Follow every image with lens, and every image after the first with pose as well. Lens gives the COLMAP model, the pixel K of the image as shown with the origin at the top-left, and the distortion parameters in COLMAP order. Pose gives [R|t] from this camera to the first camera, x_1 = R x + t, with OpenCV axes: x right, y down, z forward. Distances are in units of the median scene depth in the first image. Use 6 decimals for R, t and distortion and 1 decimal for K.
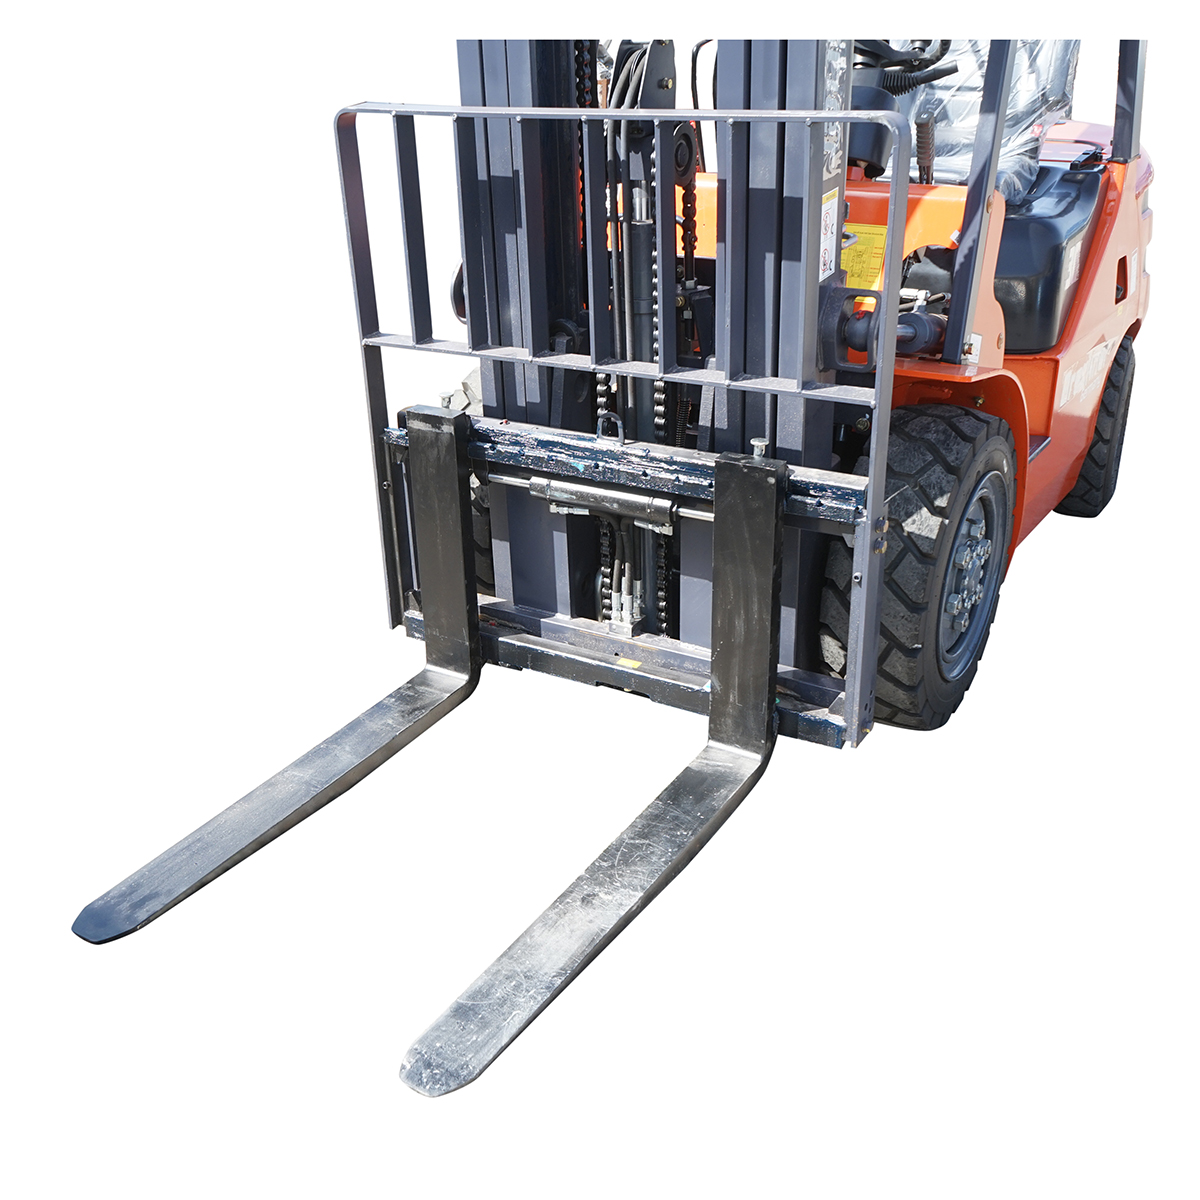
lens RADIAL K [[1344.3, 0, 524.9], [0, 1344.3, 597.4], [0, 0, 1]] dist [-0.033506, 0.063946]
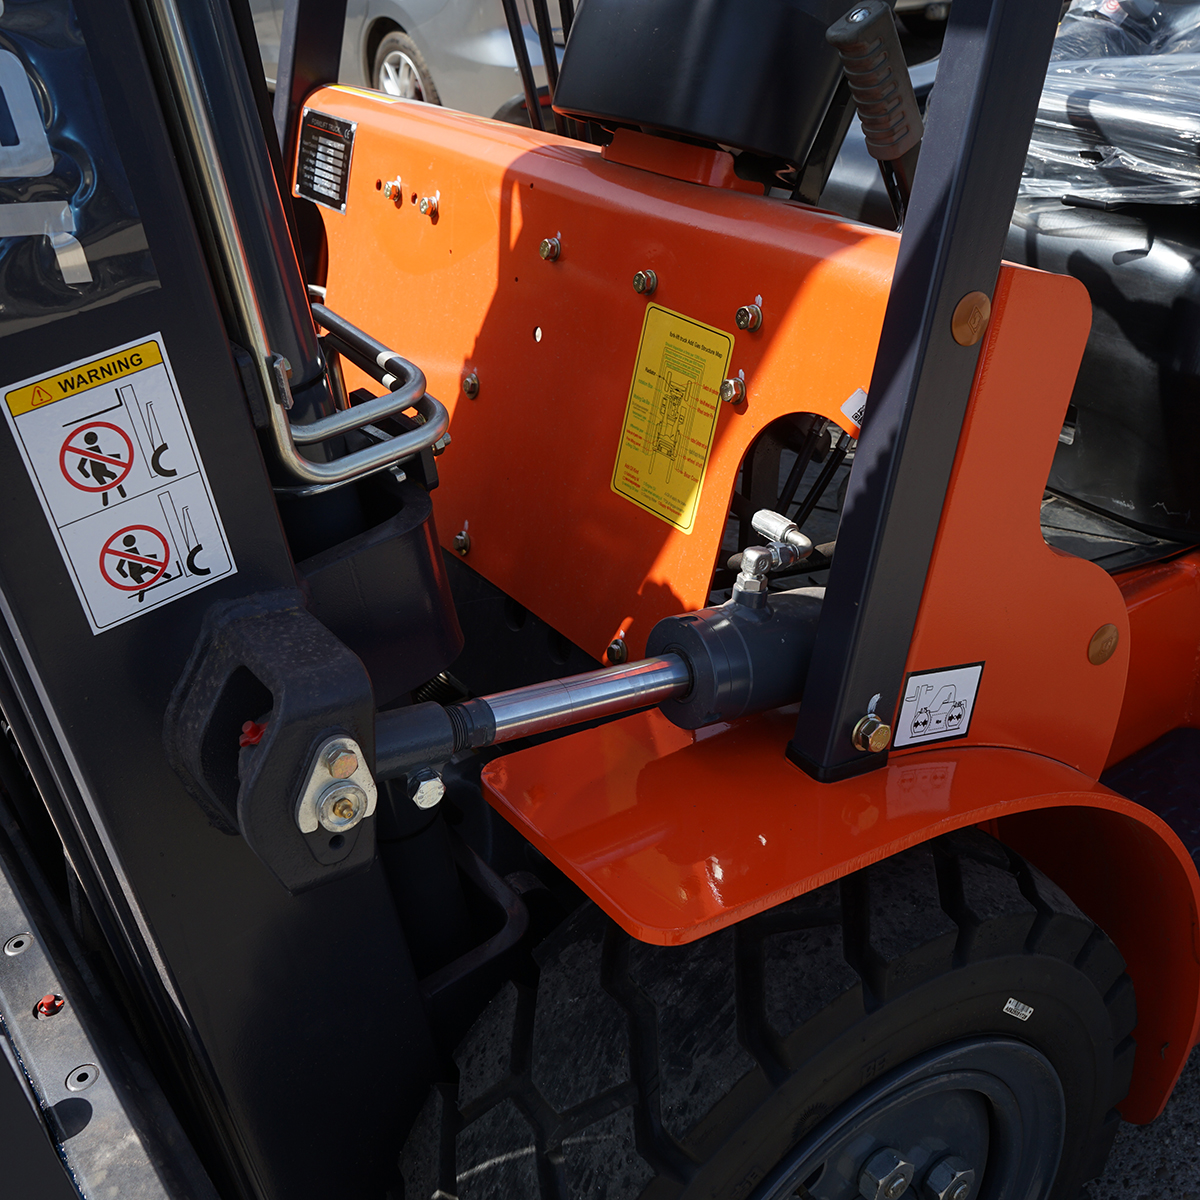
lens RADIAL K [[1344.3, 0, 524.9], [0, 1344.3, 597.4], [0, 0, 1]] dist [-0.033506, 0.063946]
pose [[0.911248, 0.154846, -0.381640, 0.373760], [-0.100678, 0.982268, 0.158154, -0.263730], [0.399362, -0.105694, 0.910680, 0.656905]]
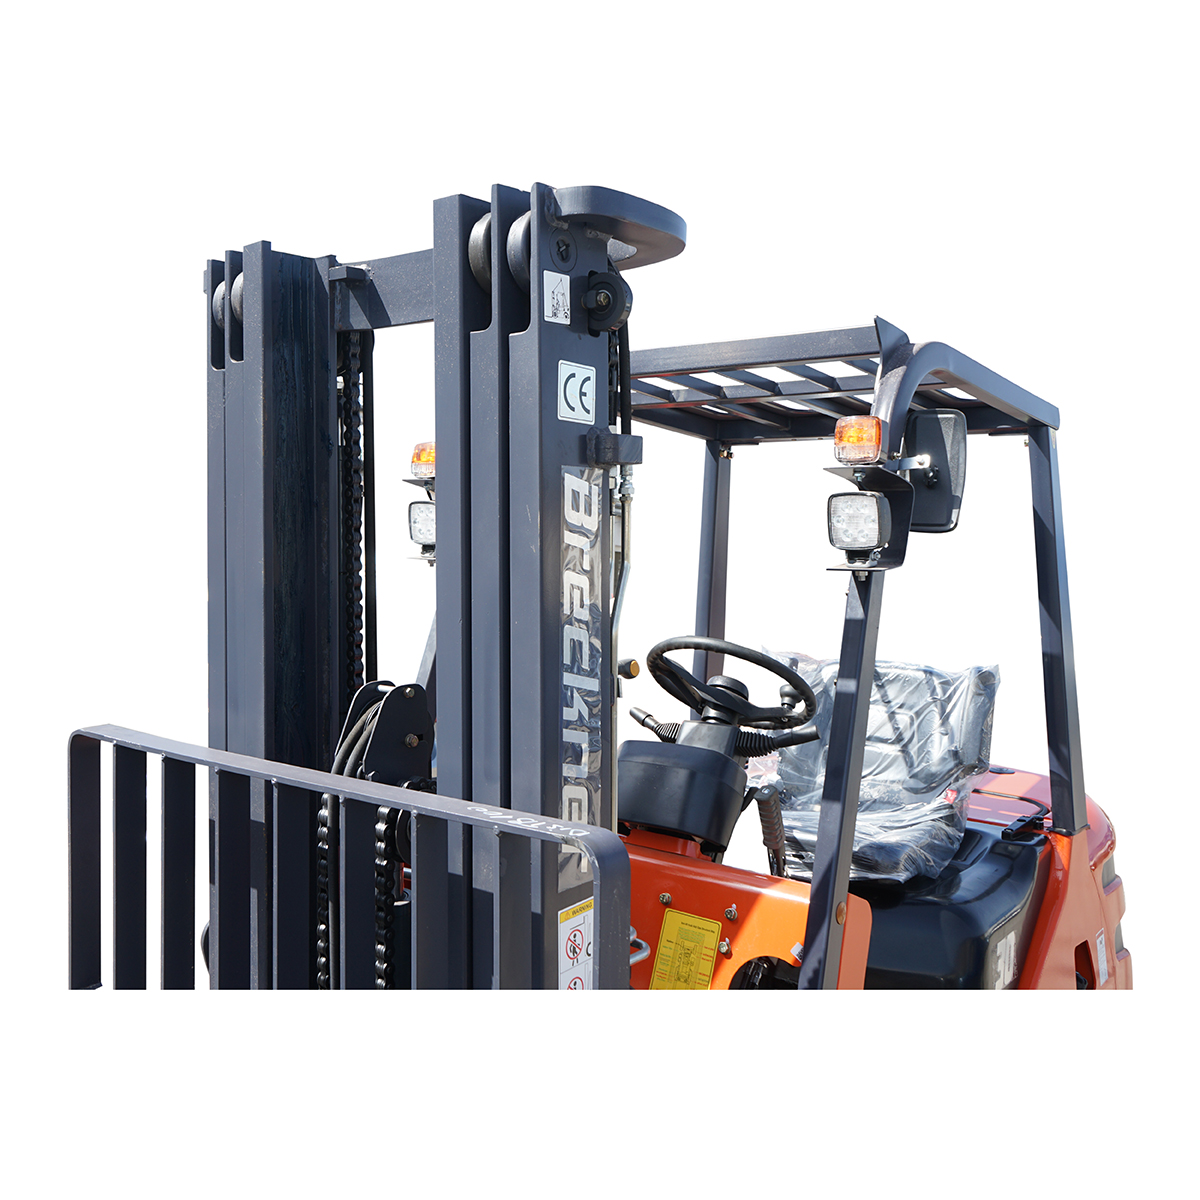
lens RADIAL K [[1149.8, 0, 474.6], [0, 1149.8, 538.8], [0, 0, 1]] dist [-0.008911, -0.007140]
pose [[0.987906, 0.062219, -0.142022, 0.212607], [-0.118798, 0.892350, -0.435430, -0.168185], [0.099642, 0.447036, 0.888949, 0.277455]]
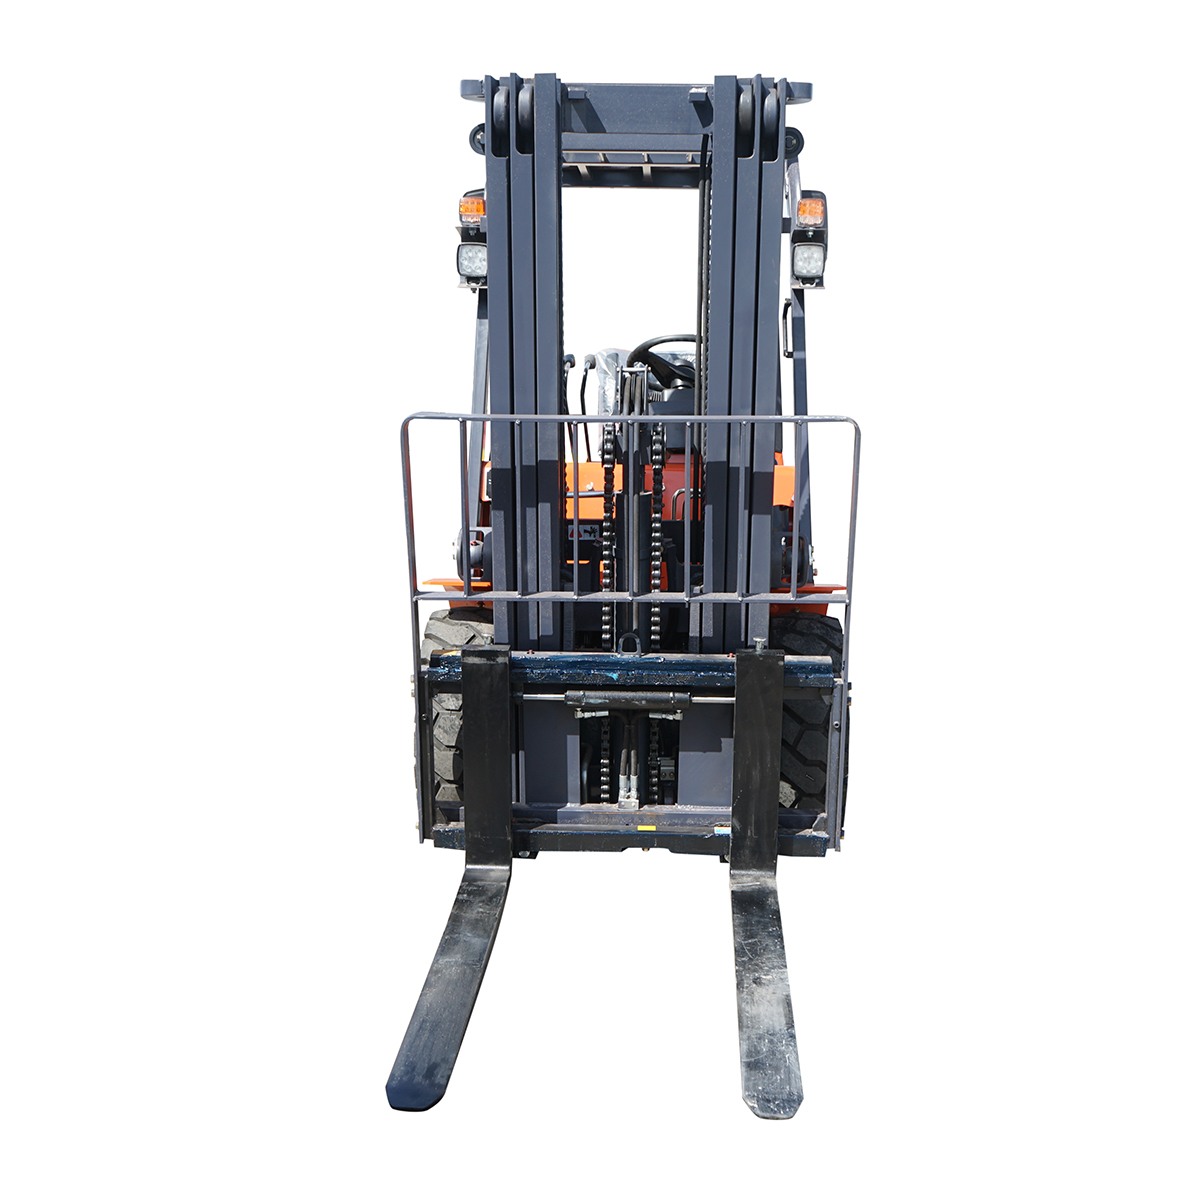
lens RADIAL K [[1297.5, 0, 577.4], [0, 1297.5, 604.3], [0, 0, 1]] dist [-0.047227, -0.033081]
pose [[0.876006, -0.073850, 0.476612, -0.557711], [0.172751, 0.970686, -0.167108, 0.037504], [-0.450300, 0.228723, 0.863085, -0.082992]]
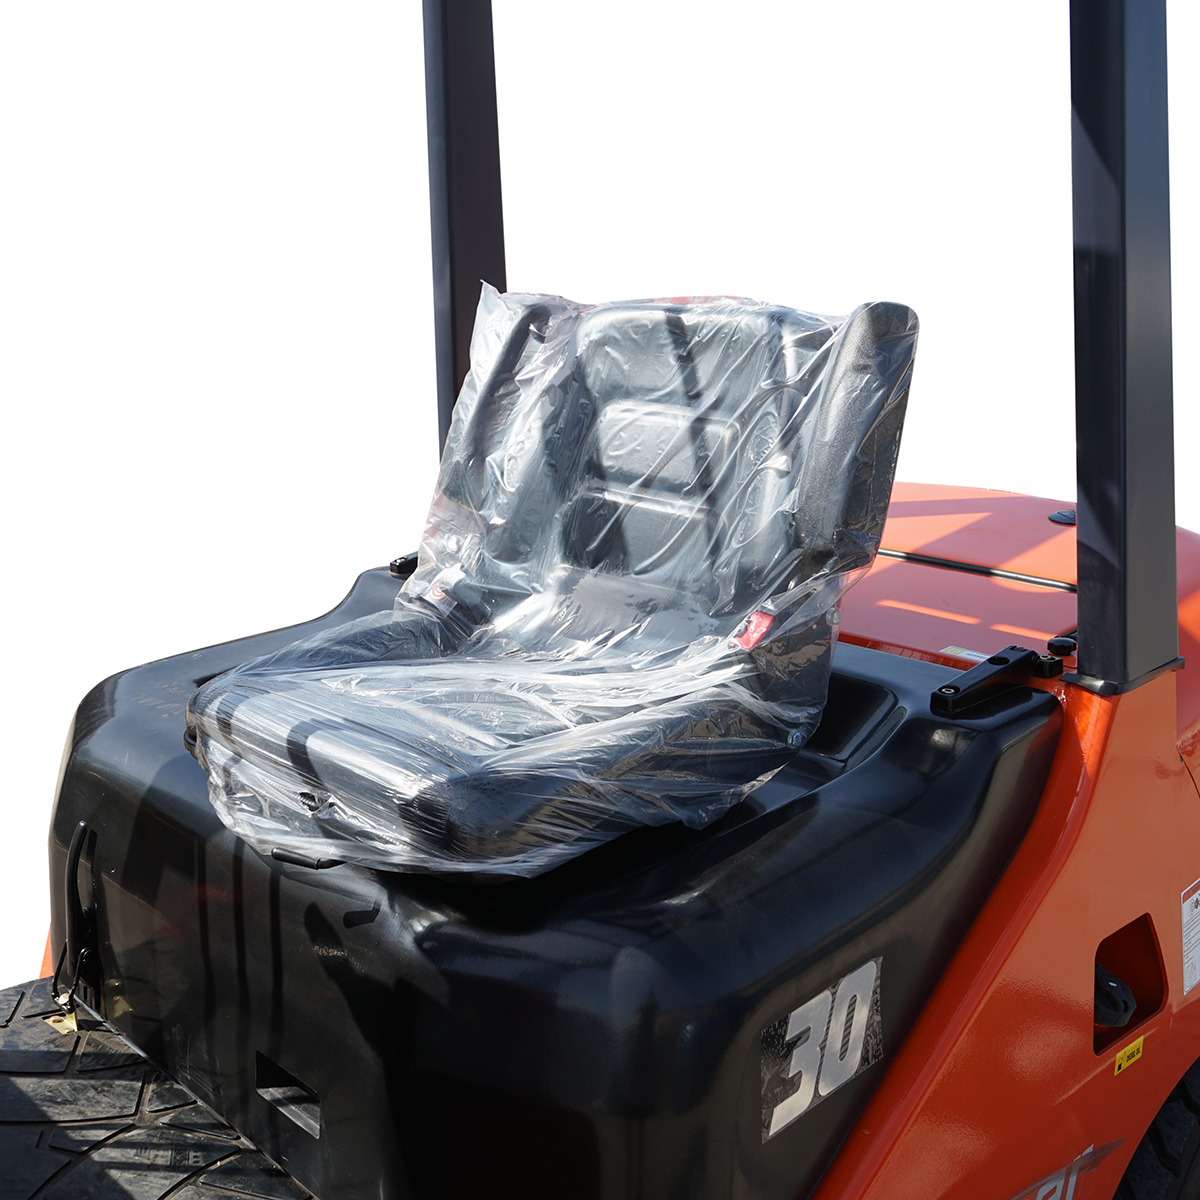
lens RADIAL K [[1344.3, 0, 524.9], [0, 1344.3, 597.4], [0, 0, 1]] dist [-0.033506, 0.063946]
pose [[0.963465, 0.069239, -0.258732, 0.523329], [-0.110903, 0.982435, -0.150074, -0.376517], [0.243796, 0.173285, 0.954220, 0.821748]]
